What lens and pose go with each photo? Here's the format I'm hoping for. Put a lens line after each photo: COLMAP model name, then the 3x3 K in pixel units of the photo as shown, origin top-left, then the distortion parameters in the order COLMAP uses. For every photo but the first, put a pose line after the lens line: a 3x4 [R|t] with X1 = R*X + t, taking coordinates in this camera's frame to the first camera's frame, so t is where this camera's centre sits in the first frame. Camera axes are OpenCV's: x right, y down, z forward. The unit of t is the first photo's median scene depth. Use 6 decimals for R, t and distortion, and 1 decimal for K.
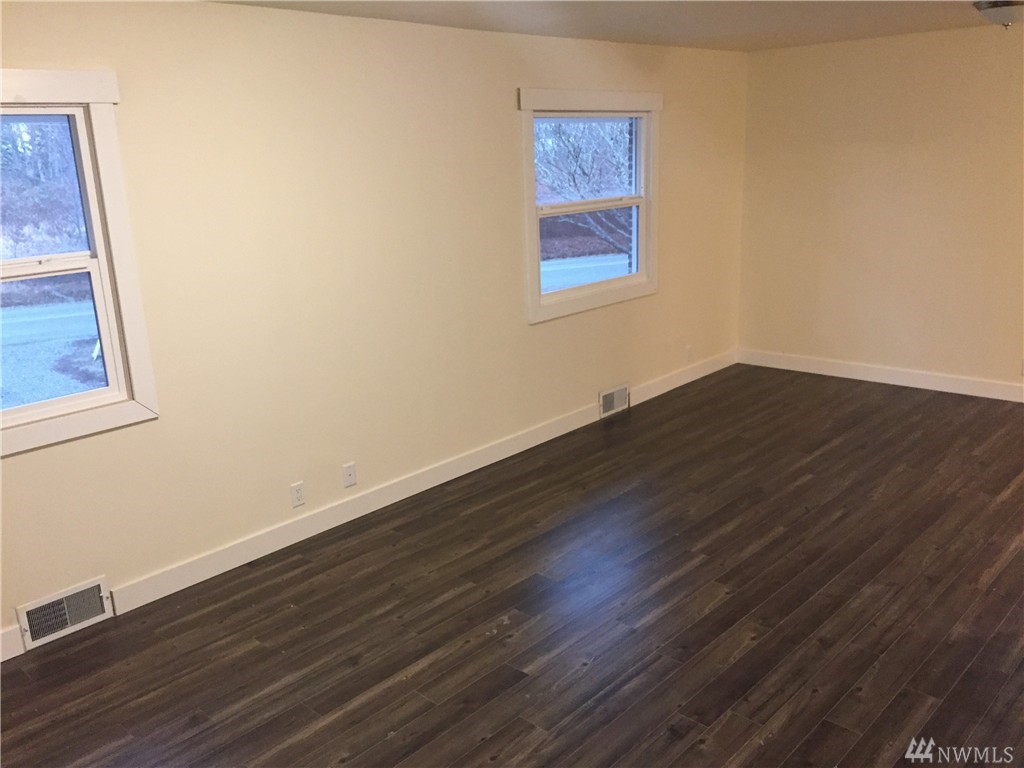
lens RADIAL K [[881.4, 0, 512.7], [0, 881.4, 381.2], [0, 0, 1]] dist [0.069165, -0.088517]
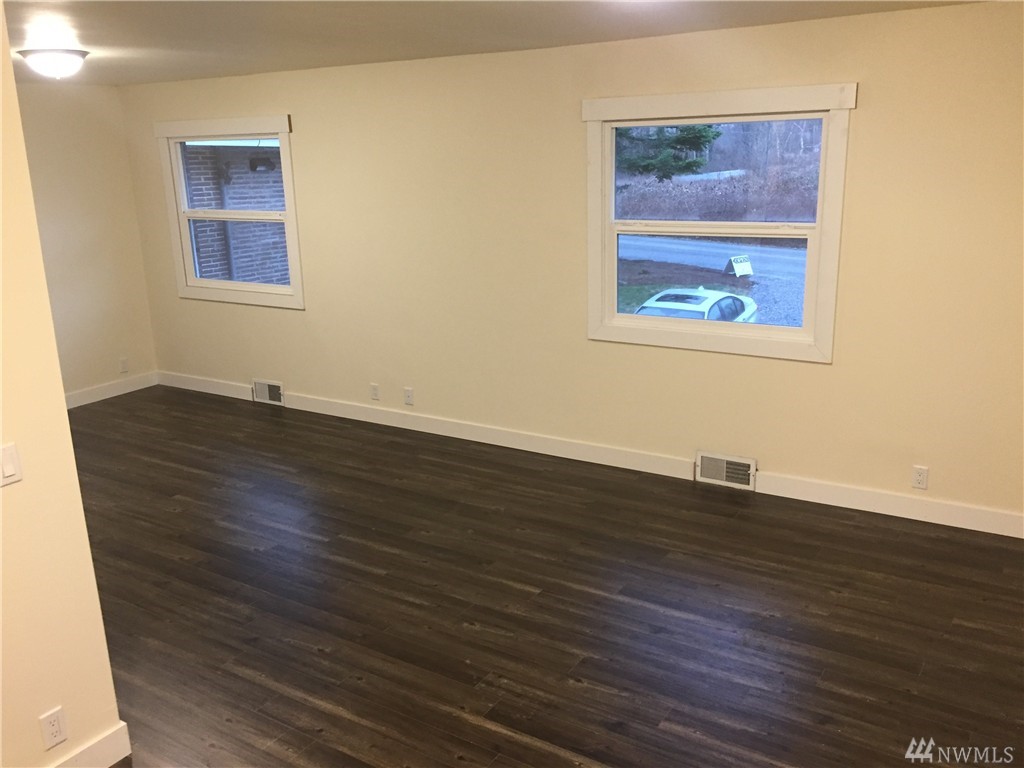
lens RADIAL K [[881.4, 0, 515.3], [0, 881.4, 386.2], [0, 0, 1]] dist [0.069165, -0.088517]
pose [[0.179773, 0.293006, -0.939058, 1.128486], [-0.228472, 0.940943, 0.249855, -0.289408], [0.956808, 0.169631, 0.236100, 0.833558]]
